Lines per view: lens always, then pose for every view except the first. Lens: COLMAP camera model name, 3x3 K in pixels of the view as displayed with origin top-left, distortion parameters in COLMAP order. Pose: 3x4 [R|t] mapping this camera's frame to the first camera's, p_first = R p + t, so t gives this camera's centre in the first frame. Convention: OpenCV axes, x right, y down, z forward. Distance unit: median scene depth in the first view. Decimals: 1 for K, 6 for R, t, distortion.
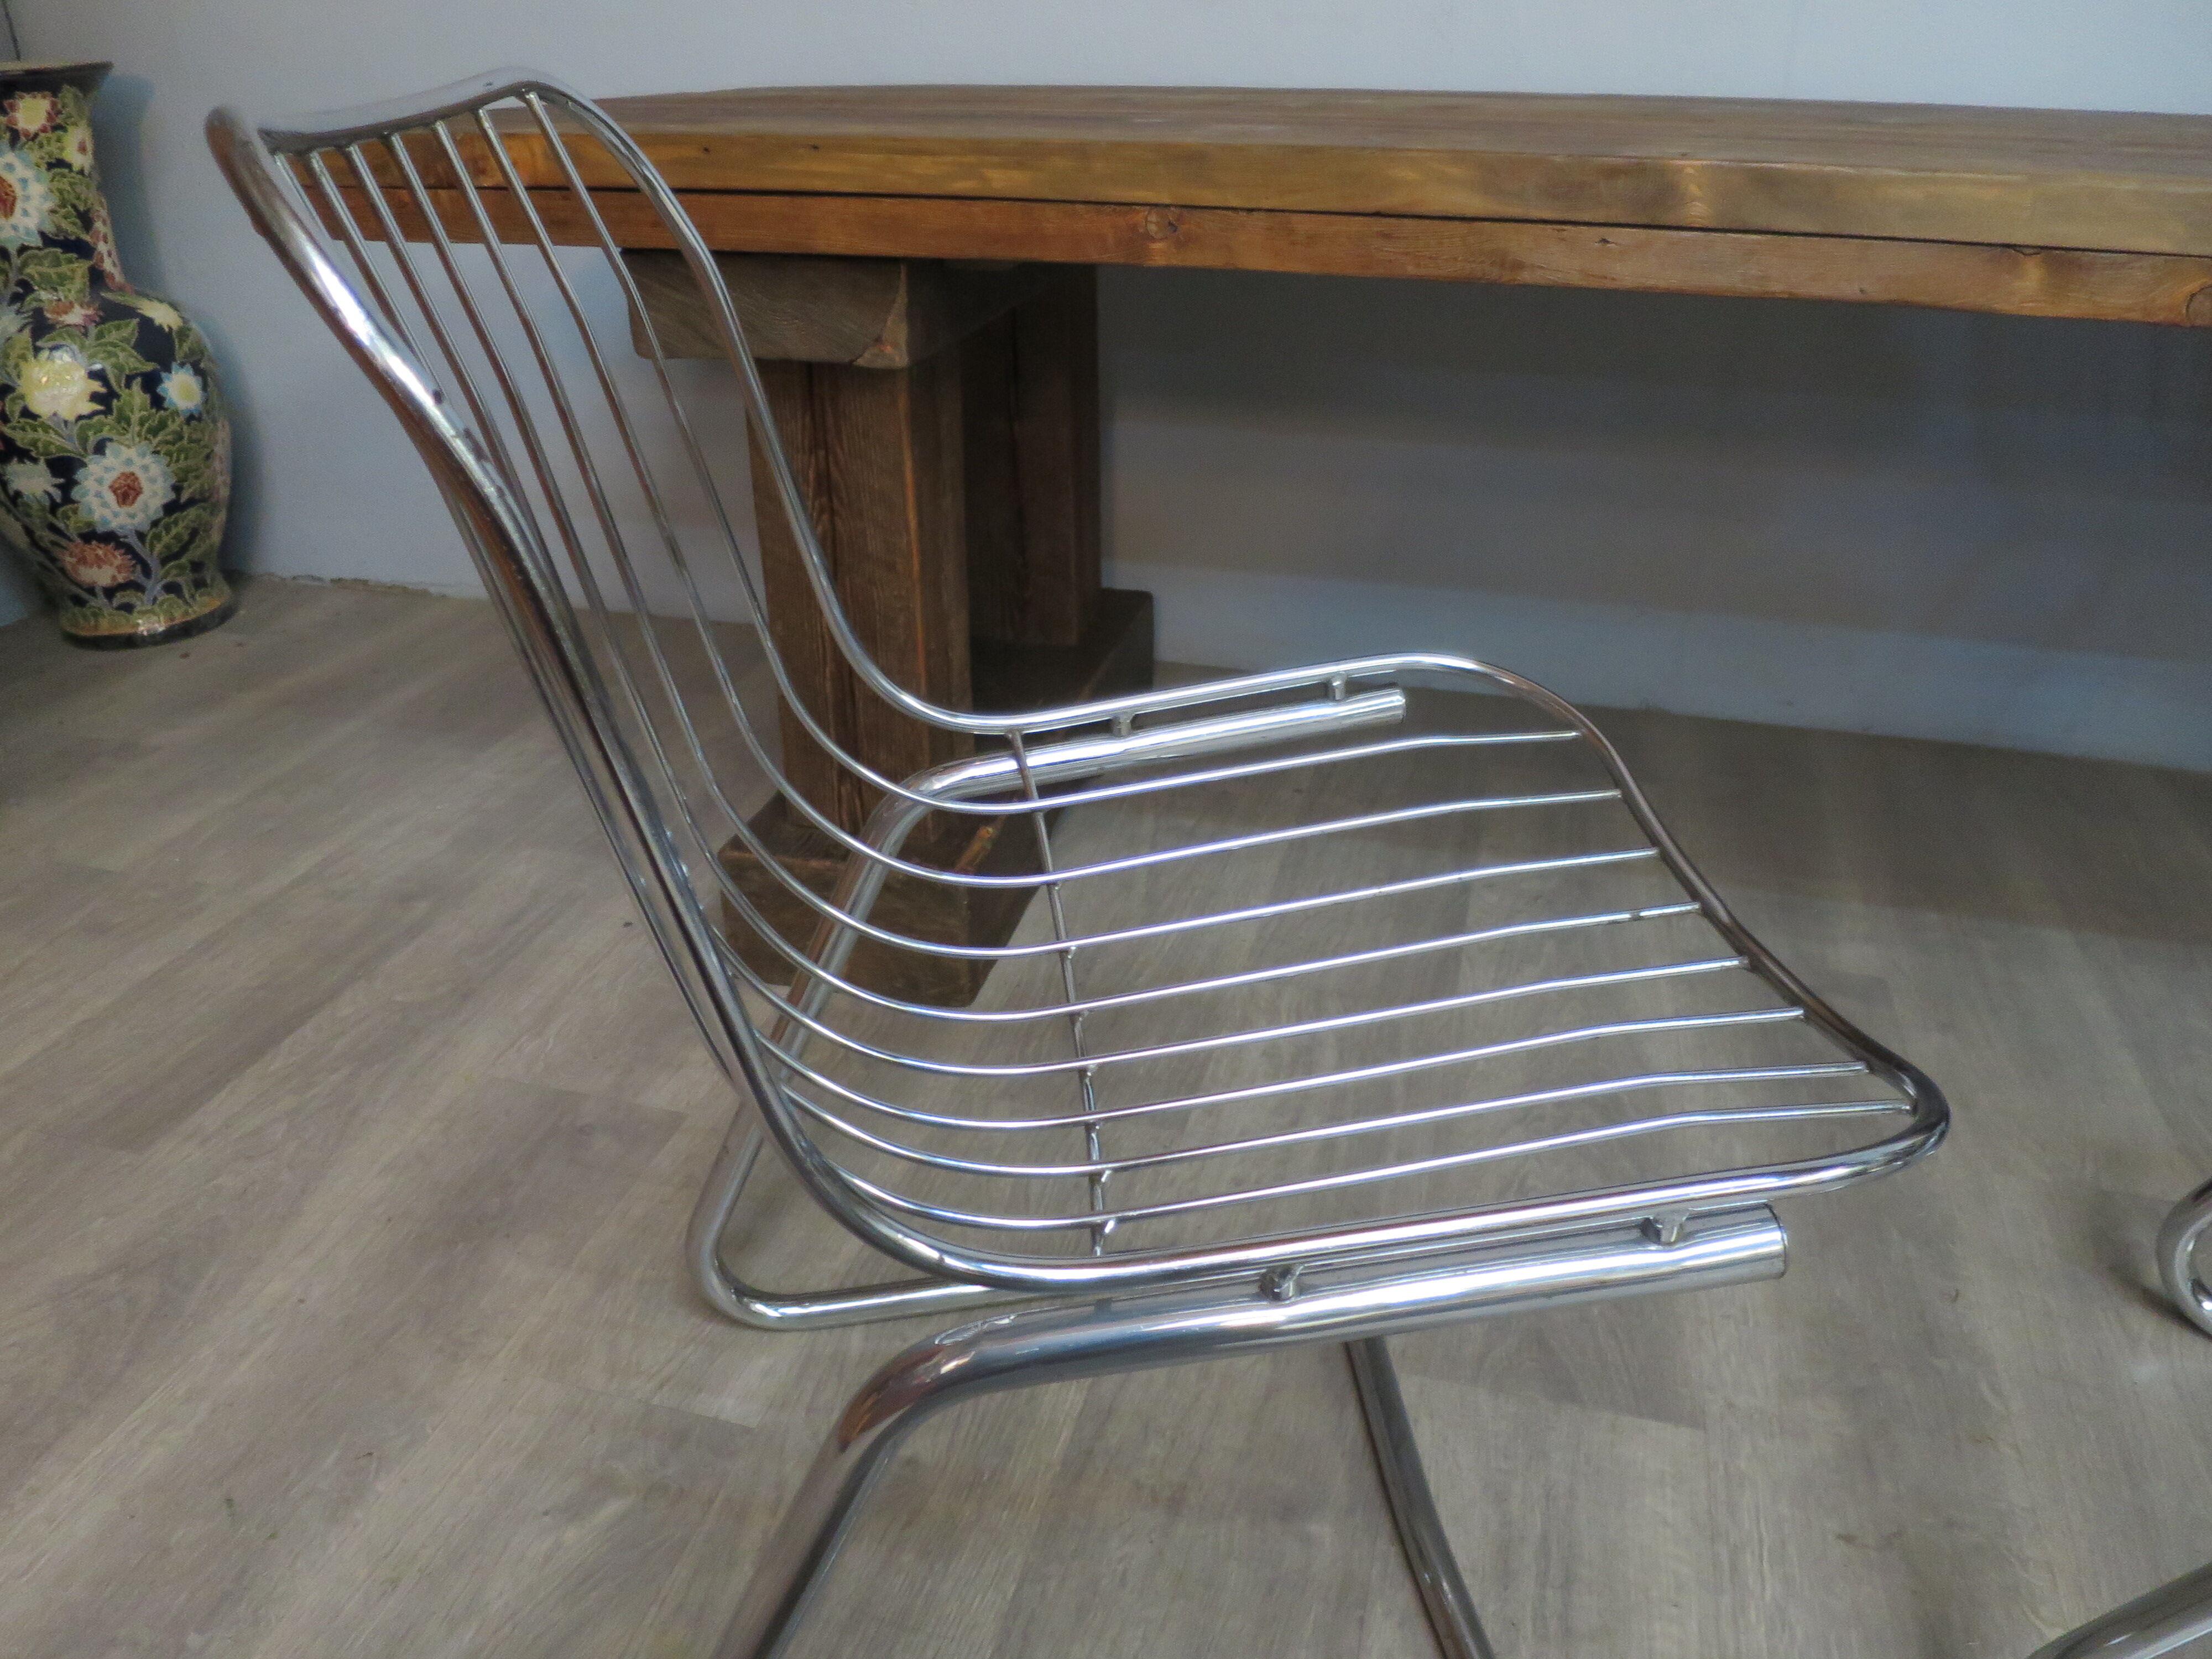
lens RADIAL K [[1605.4, 0, 1108.9], [0, 1605.4, 832.4], [0, 0, 1]] dist [-0.049277, 0.009902]
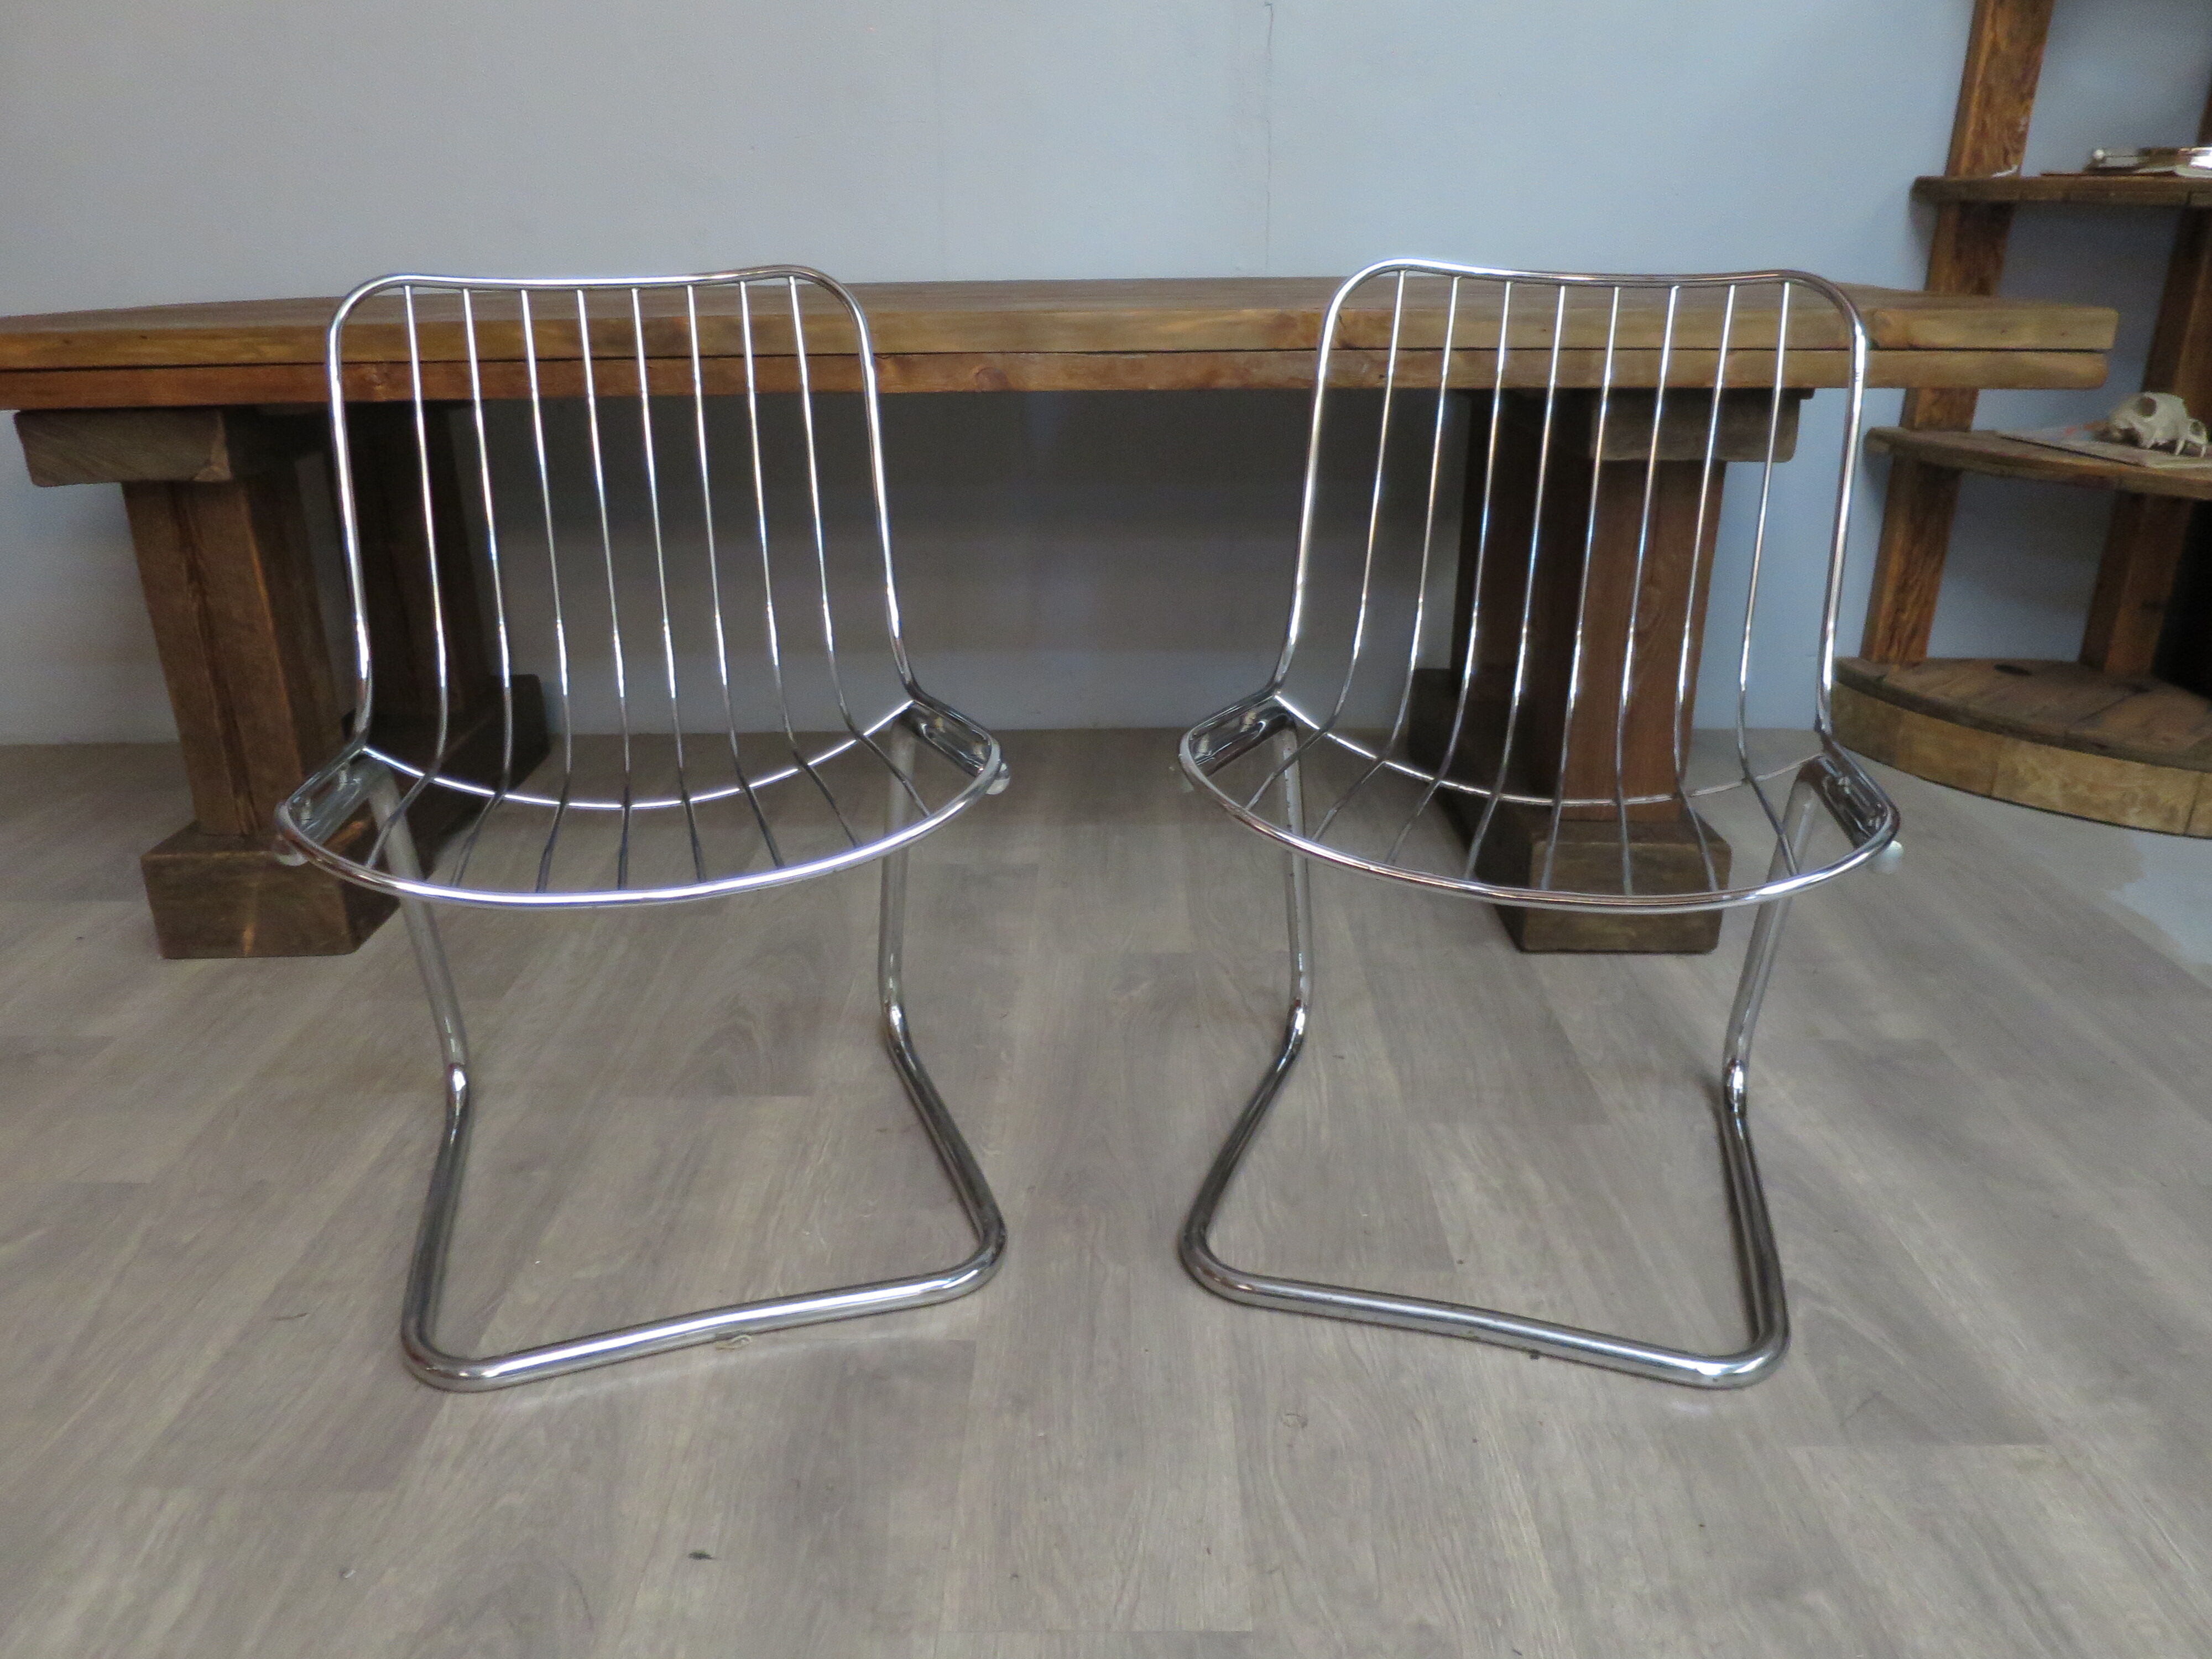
lens RADIAL K [[1605.4, 0, 1114.5], [0, 1605.4, 817.3], [0, 0, 1]] dist [-0.049277, 0.009902]
pose [[0.966641, -0.104688, 0.233764, 0.286666], [0.132053, 0.985706, -0.104620, 0.274422], [-0.219470, 0.131999, 0.966648, -0.543991]]
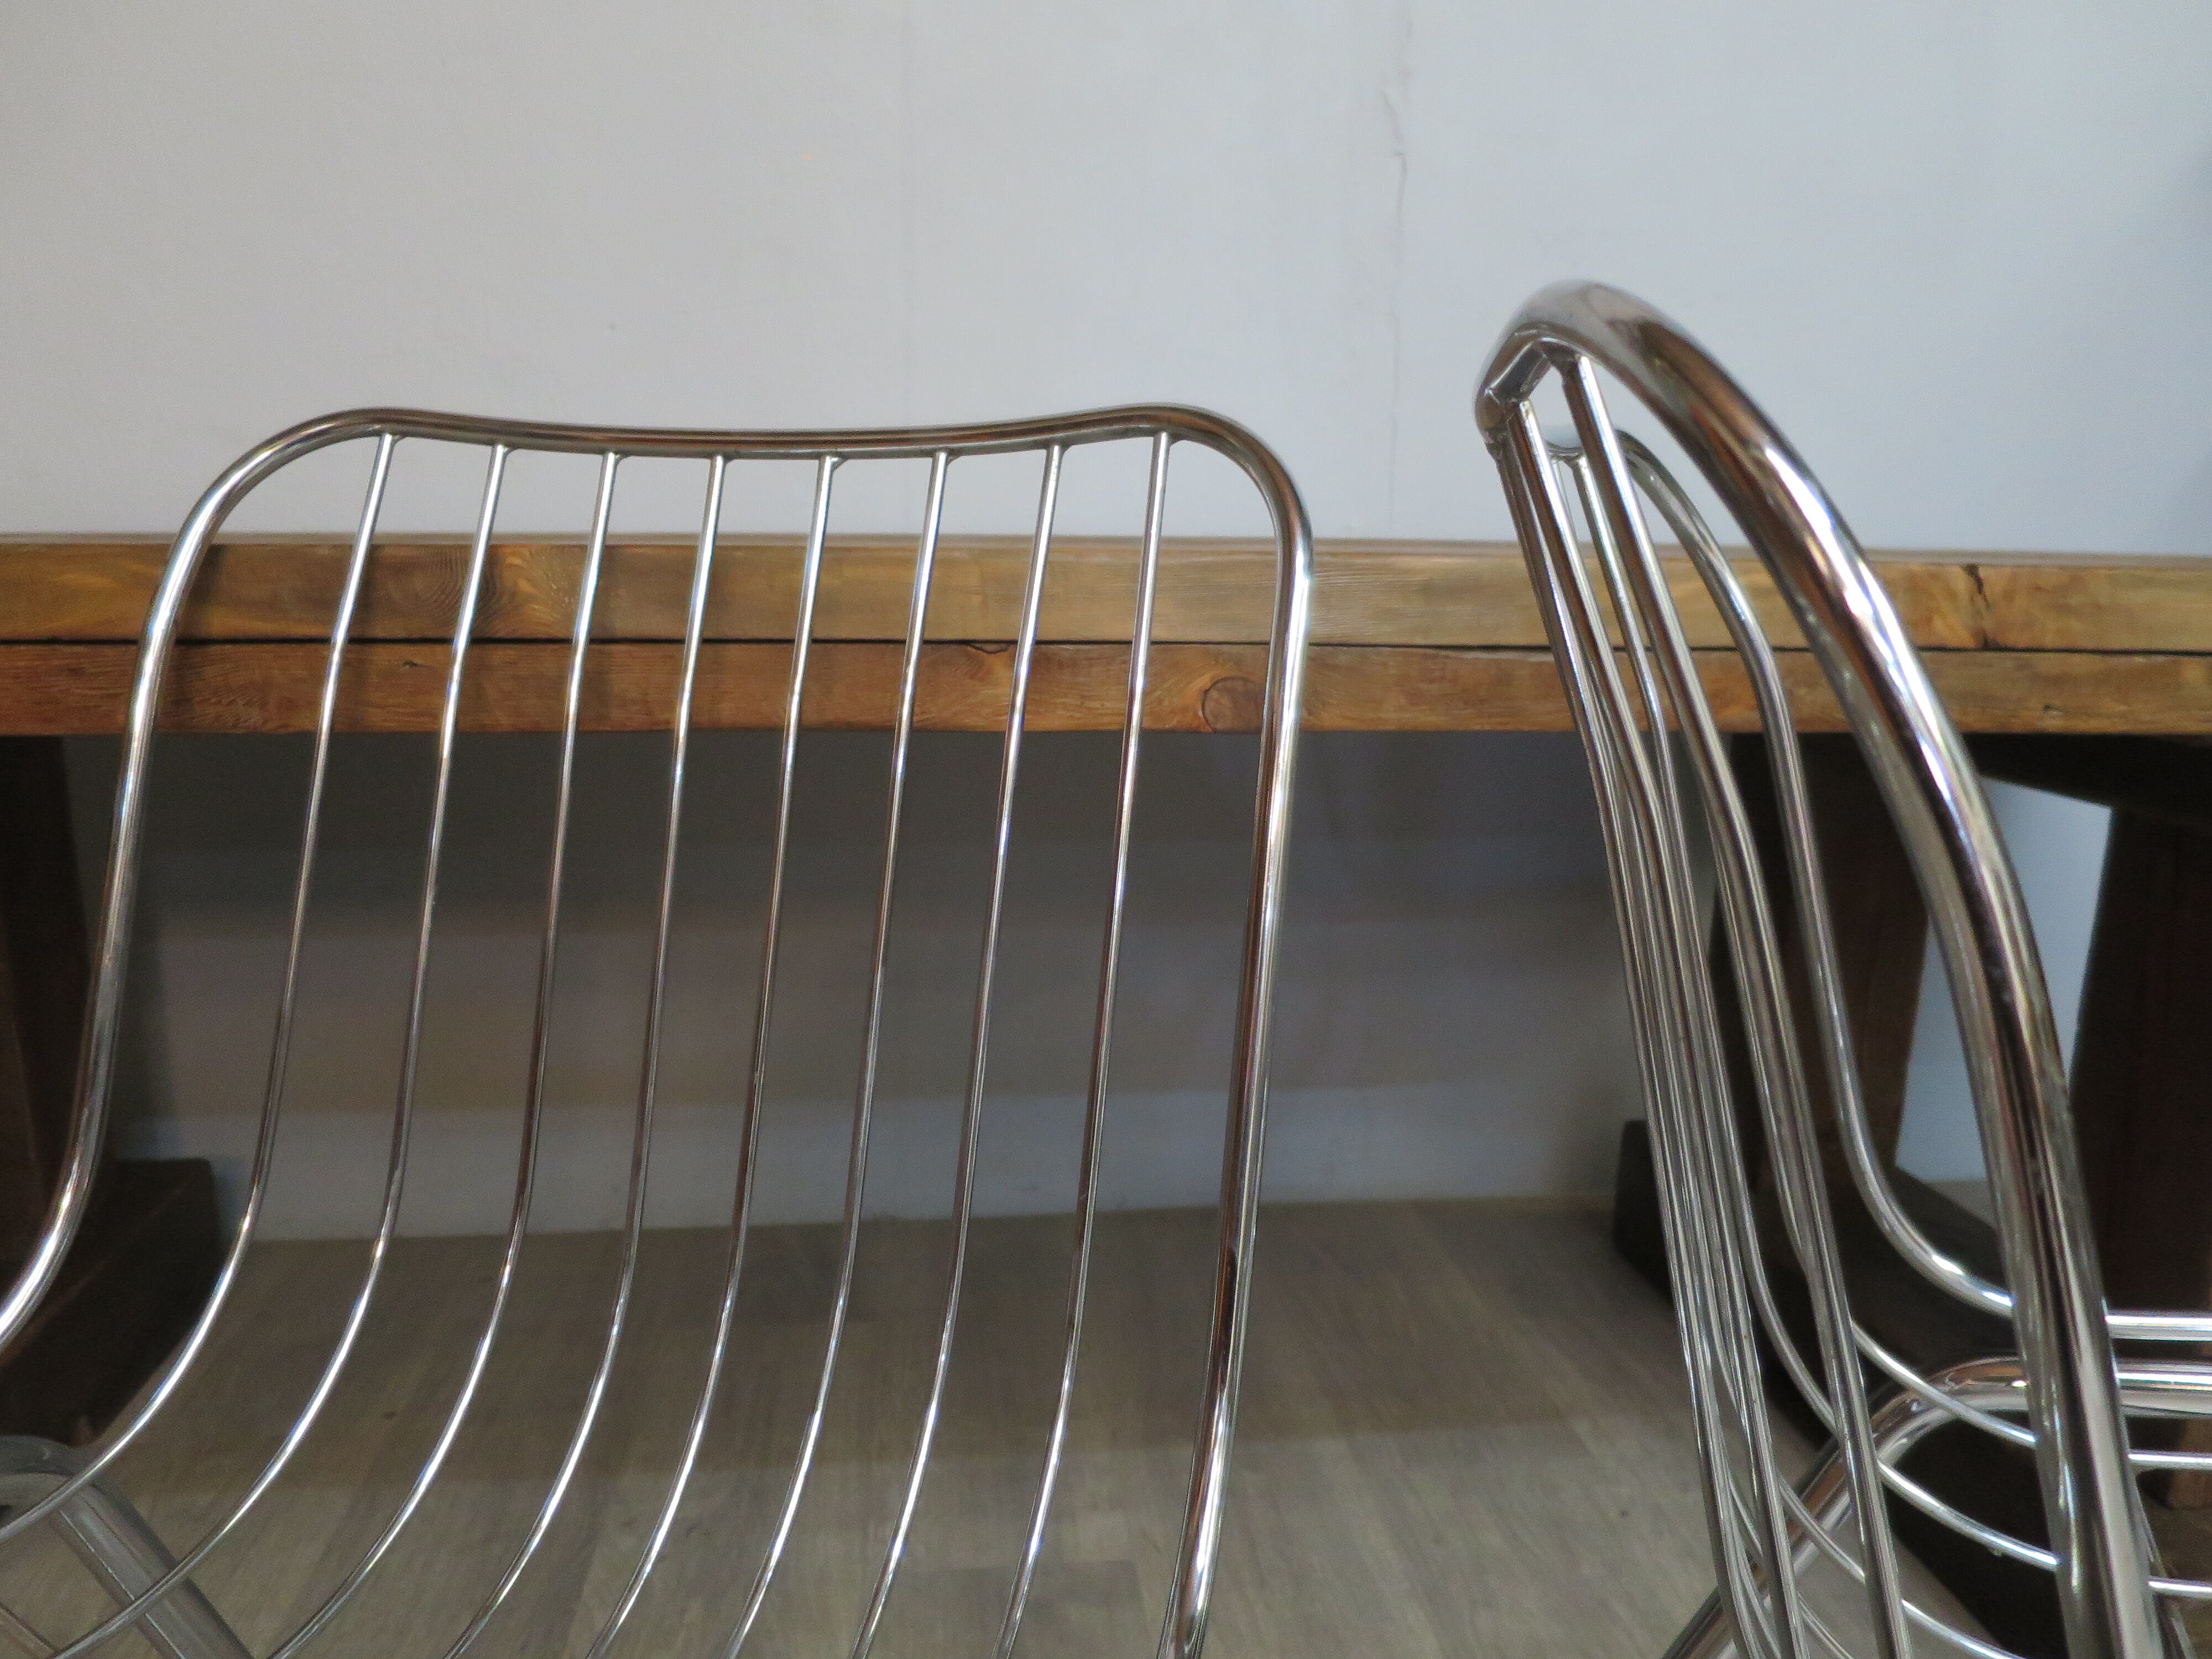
lens RADIAL K [[1605.4, 0, 1109.1], [0, 1605.4, 836.7], [0, 0, 1]] dist [-0.049277, 0.009902]
pose [[0.927506, -0.064146, 0.368264, 0.277365], [0.165213, 0.954067, -0.249921, -0.069566], [-0.335317, 0.292646, 0.895500, 0.262141]]
